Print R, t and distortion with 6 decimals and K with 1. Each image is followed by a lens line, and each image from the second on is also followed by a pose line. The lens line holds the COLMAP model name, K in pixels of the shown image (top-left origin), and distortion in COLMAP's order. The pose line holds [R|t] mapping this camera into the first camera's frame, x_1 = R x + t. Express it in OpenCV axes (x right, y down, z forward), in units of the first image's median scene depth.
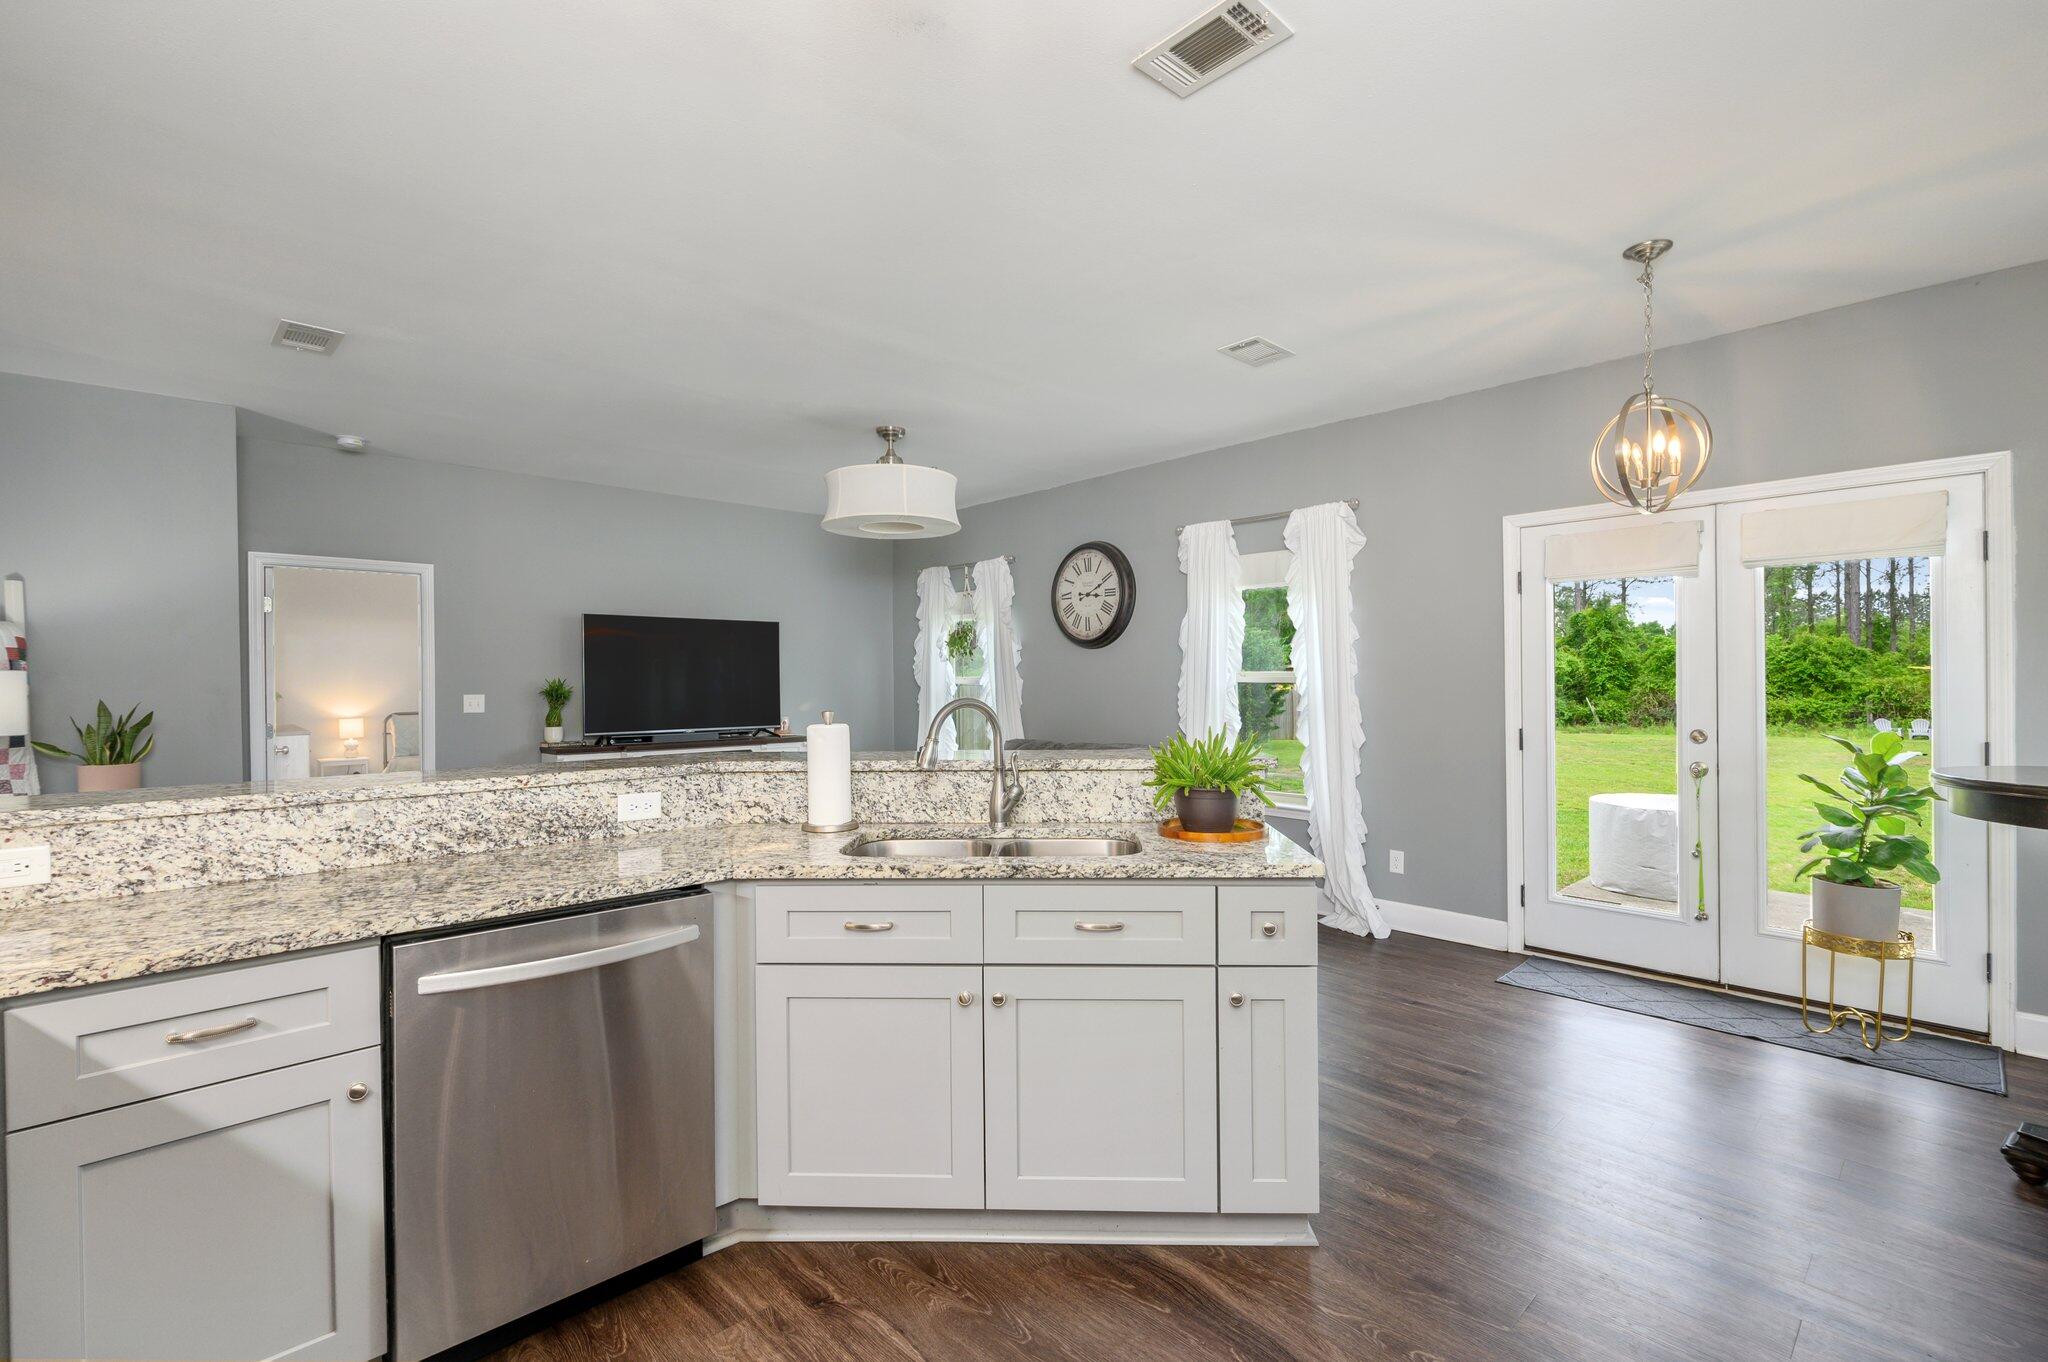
lens RADIAL K [[925.1, 0, 1020.4], [0, 925.1, 685.4], [0, 0, 1]] dist [0.000611, -0.000021]
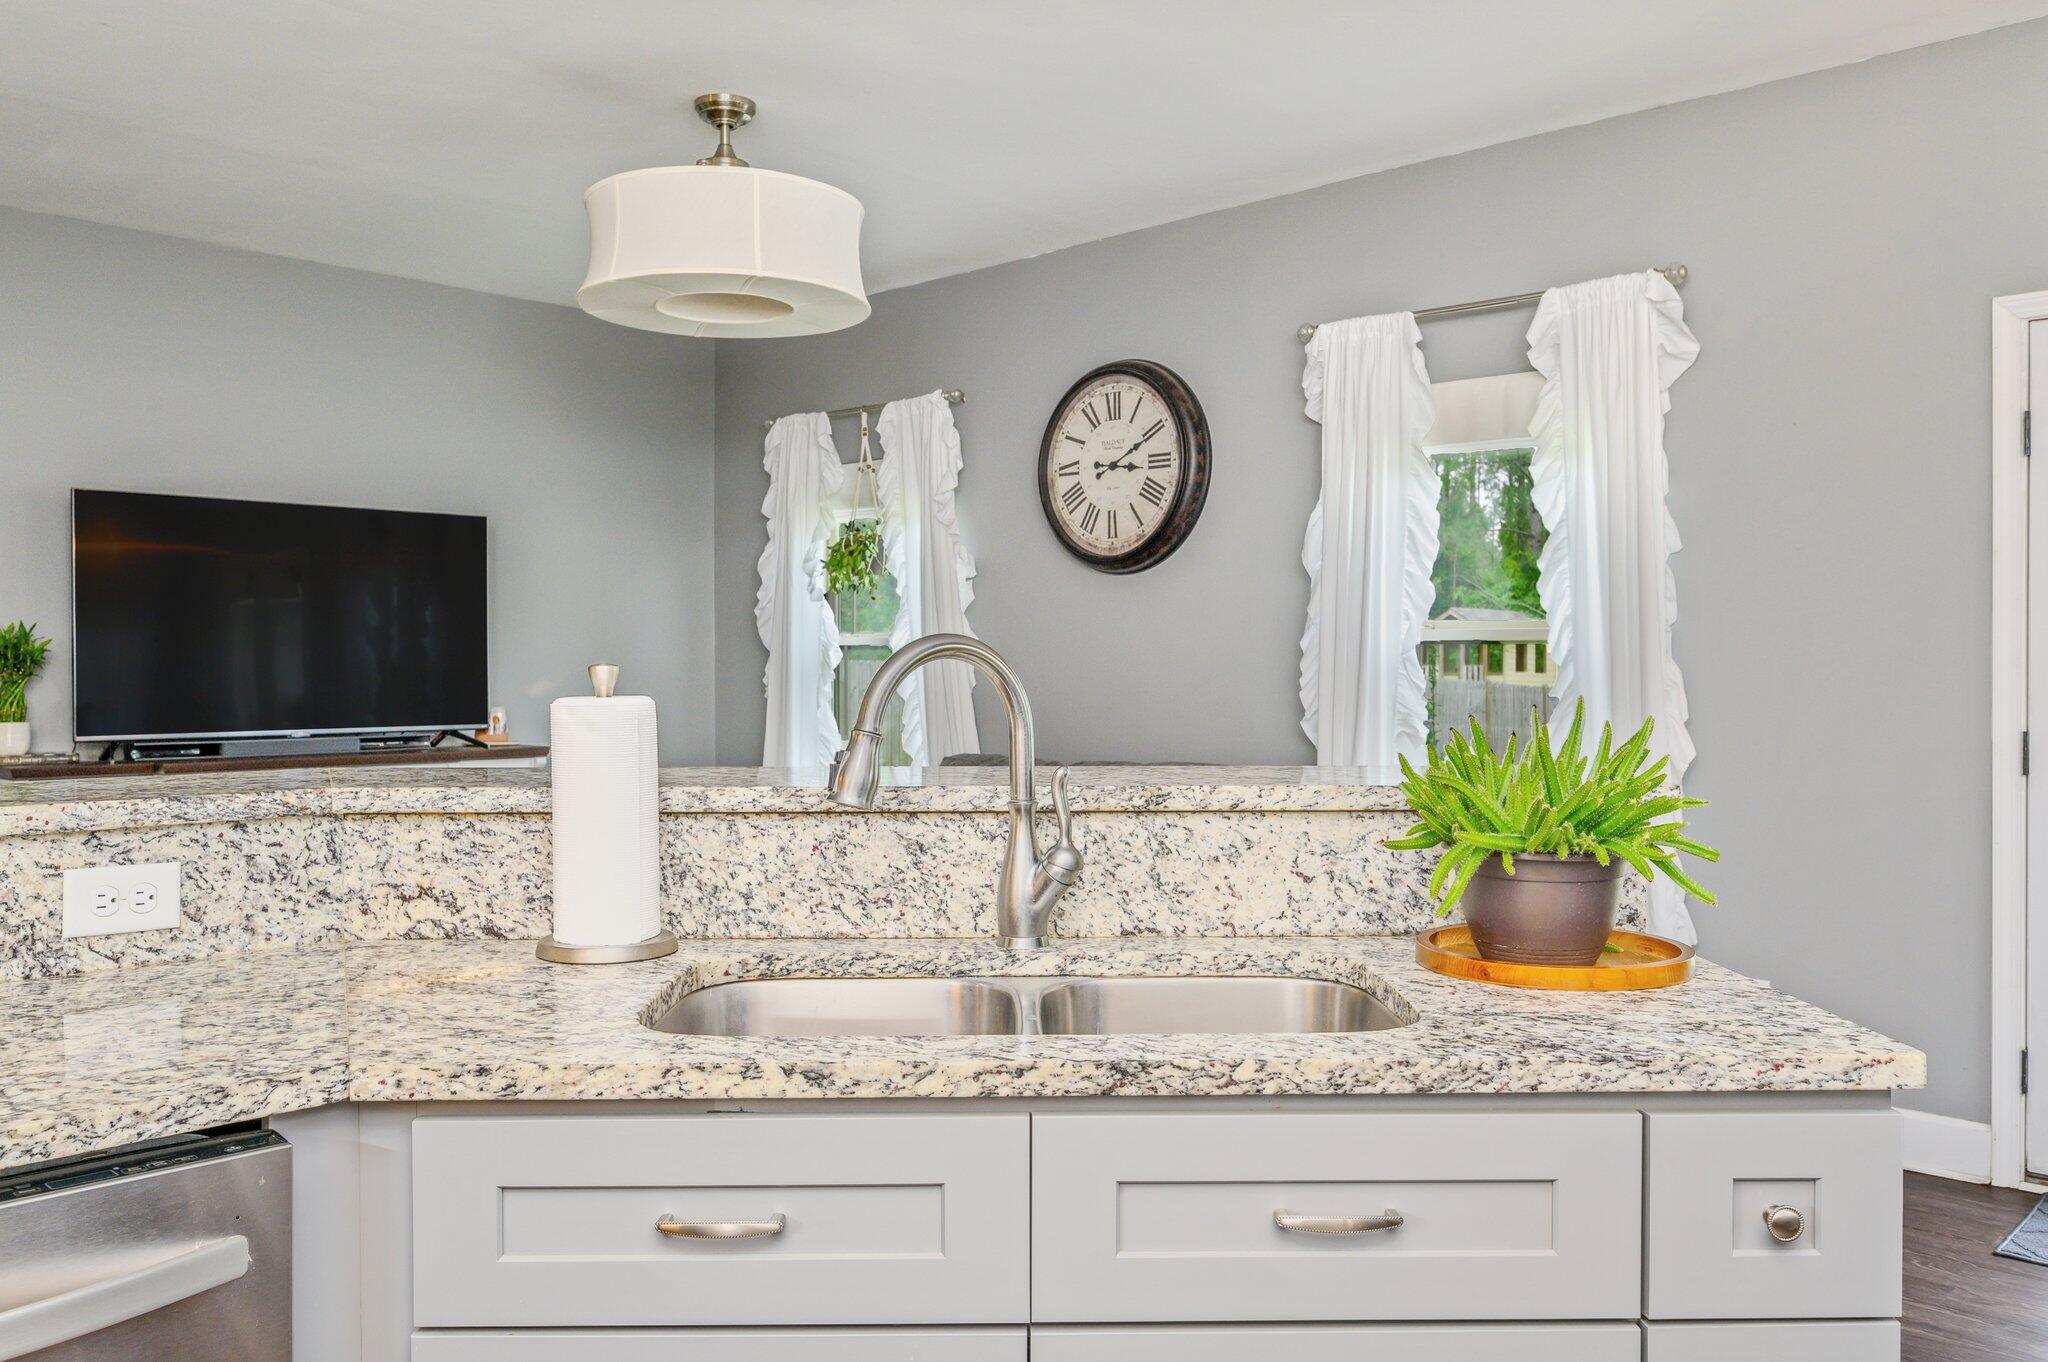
lens RADIAL K [[1643.7, 0, 1024.0], [0, 1643.7, 681.0], [0, 0, 1]] dist [-0.004381, -0.005517]
pose [[0.998134, 0.007594, 0.060595, -0.066185], [-0.008093, 0.999935, 0.007994, 0.027314], [-0.060530, -0.008469, 0.998130, 0.263334]]
